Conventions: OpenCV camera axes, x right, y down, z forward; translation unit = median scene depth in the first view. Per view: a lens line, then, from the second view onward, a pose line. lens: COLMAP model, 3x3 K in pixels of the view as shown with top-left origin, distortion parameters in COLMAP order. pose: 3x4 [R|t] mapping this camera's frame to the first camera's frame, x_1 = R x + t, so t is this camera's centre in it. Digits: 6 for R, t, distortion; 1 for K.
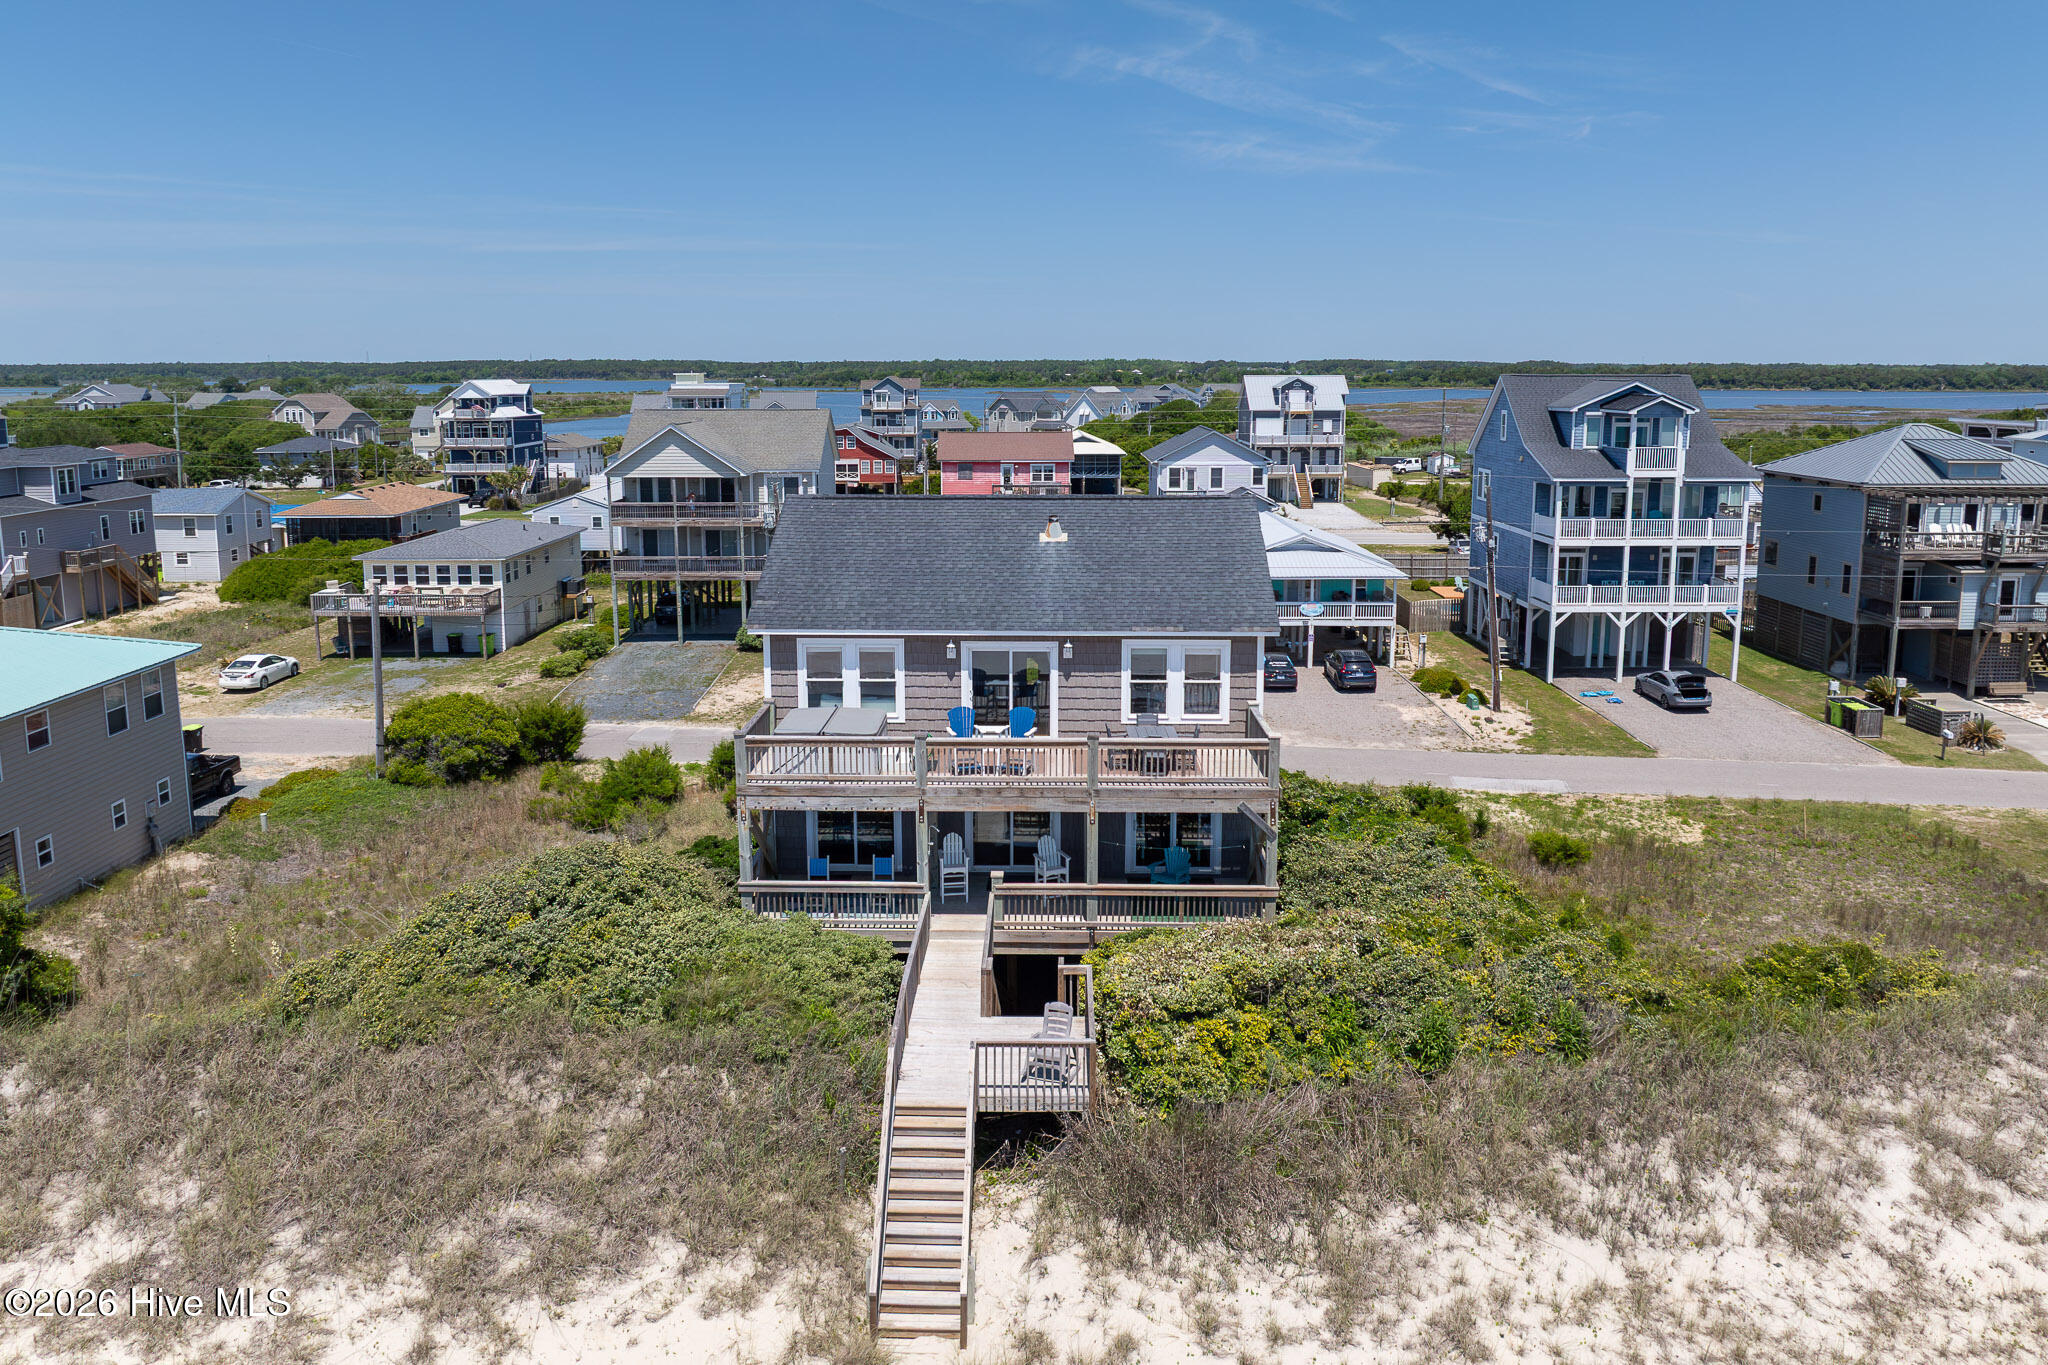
lens RADIAL K [[1540.3, 0, 986.6], [0, 1540.3, 628.2], [0, 0, 1]] dist [-0.041979, 0.005807]
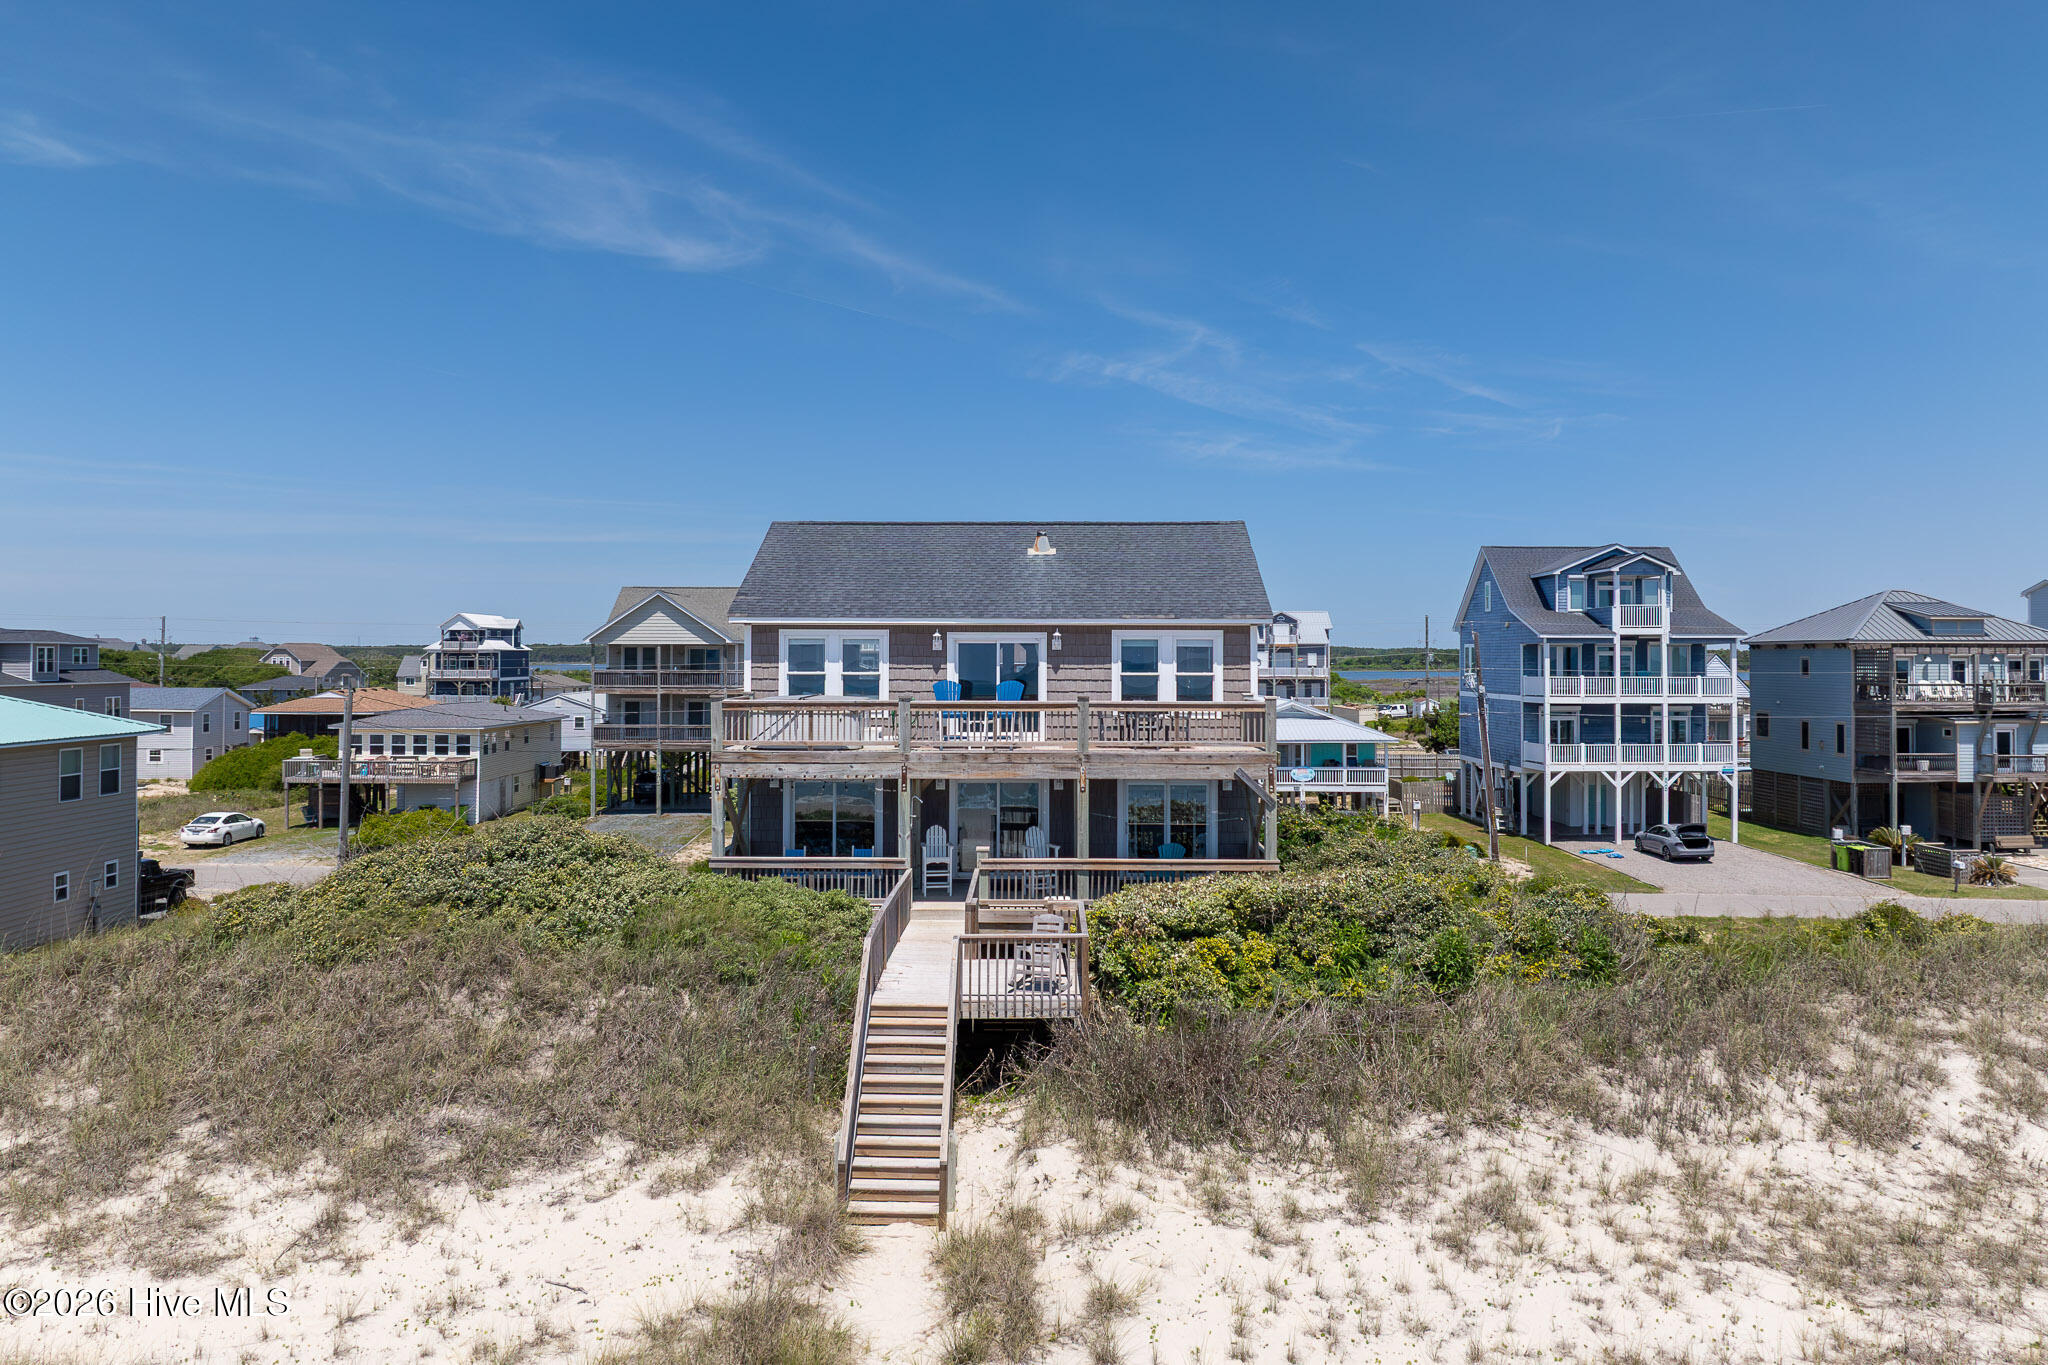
lens RADIAL K [[1543.8, 0, 988.4], [0, 1543.8, 640.1], [0, 0, 1]] dist [-0.040184, 0.001457]
pose [[0.999915, 0.008602, 0.009777, -0.000084], [-0.006670, 0.983113, -0.182881, 0.247748], [-0.011185, 0.182800, 0.983087, 0.049032]]
